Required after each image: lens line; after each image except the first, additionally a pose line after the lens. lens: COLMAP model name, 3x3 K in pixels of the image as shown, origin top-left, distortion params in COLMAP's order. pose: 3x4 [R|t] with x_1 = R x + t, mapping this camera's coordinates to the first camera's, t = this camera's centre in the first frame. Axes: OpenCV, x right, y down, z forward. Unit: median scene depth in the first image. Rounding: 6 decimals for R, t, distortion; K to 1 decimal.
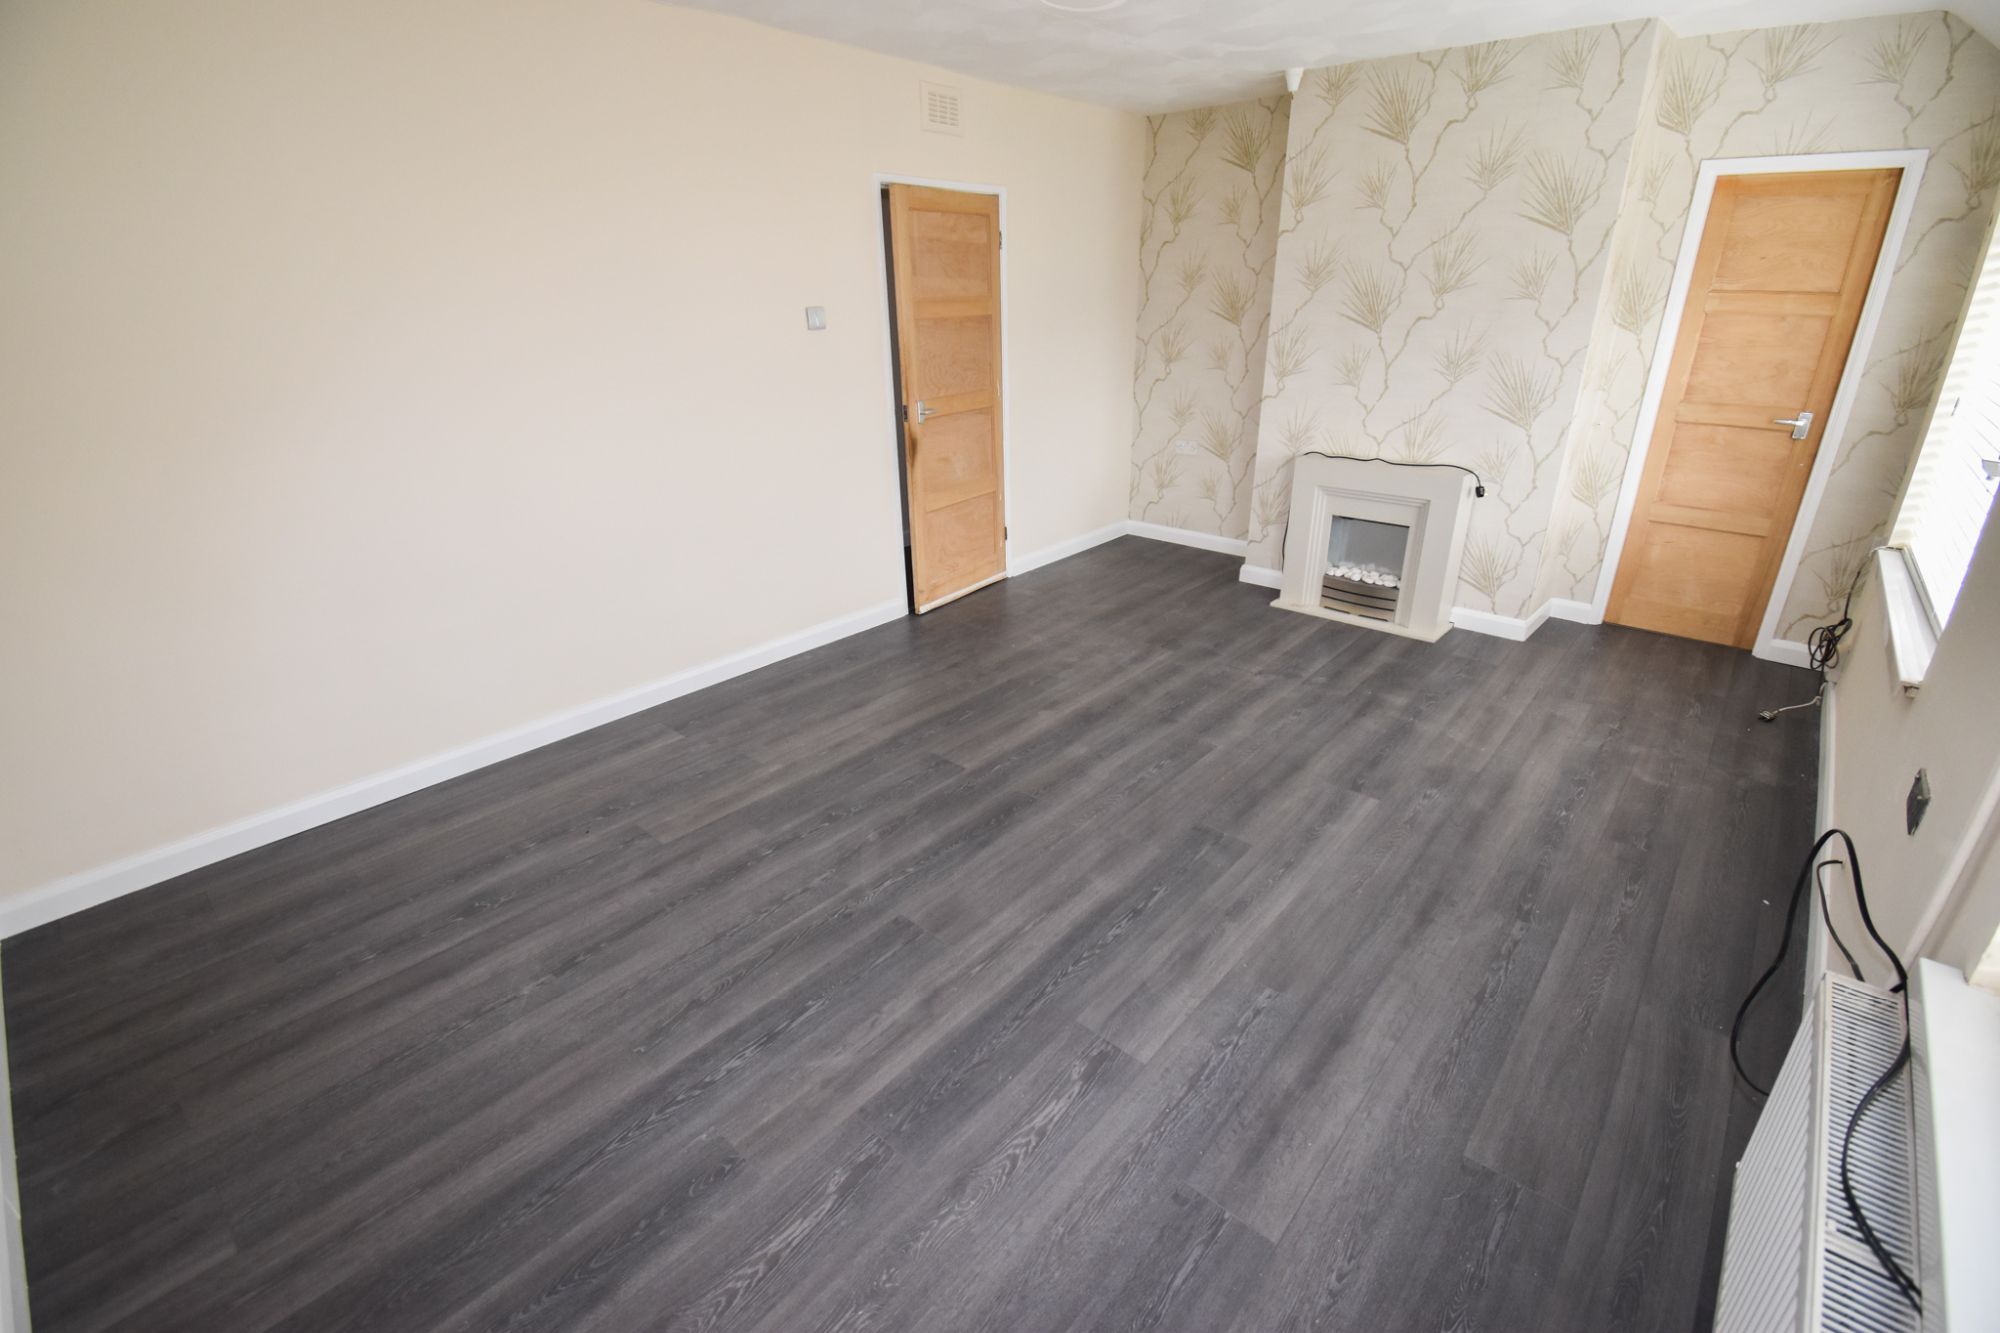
lens RADIAL K [[877.3, 0, 1003.2], [0, 877.3, 669.6], [0, 0, 1]] dist [-0.004936, -0.003165]
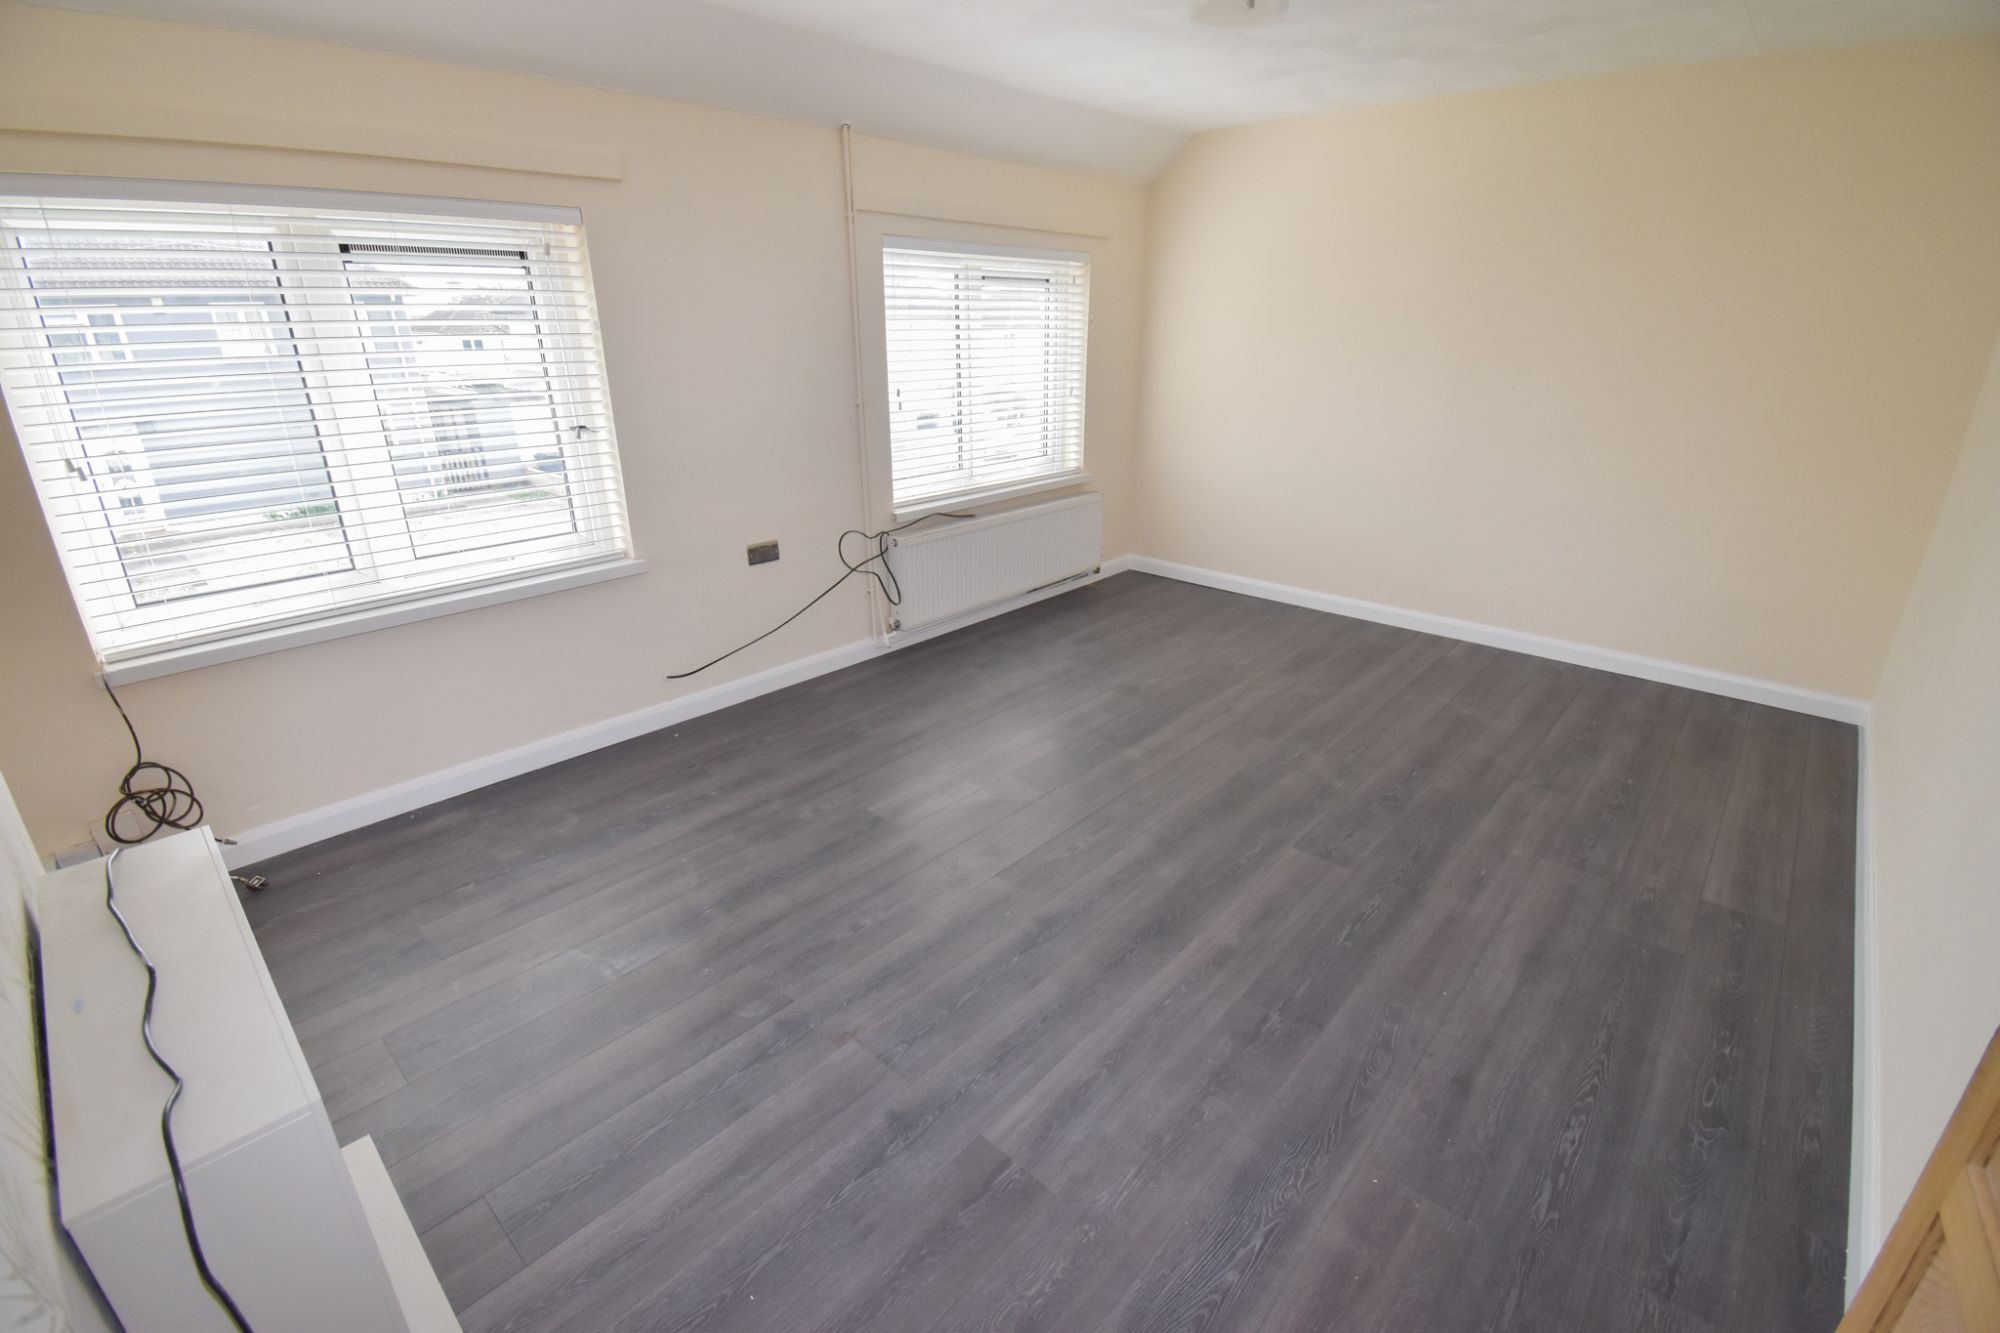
lens RADIAL K [[877.3, 0, 996.3], [0, 877.3, 666.4], [0, 0, 1]] dist [-0.004936, -0.003165]
pose [[-0.999646, 0.005782, 0.025963, 0.232220], [0.022322, 0.713200, 0.700605, -0.642233], [-0.014465, 0.700937, -0.713077, 1.507240]]
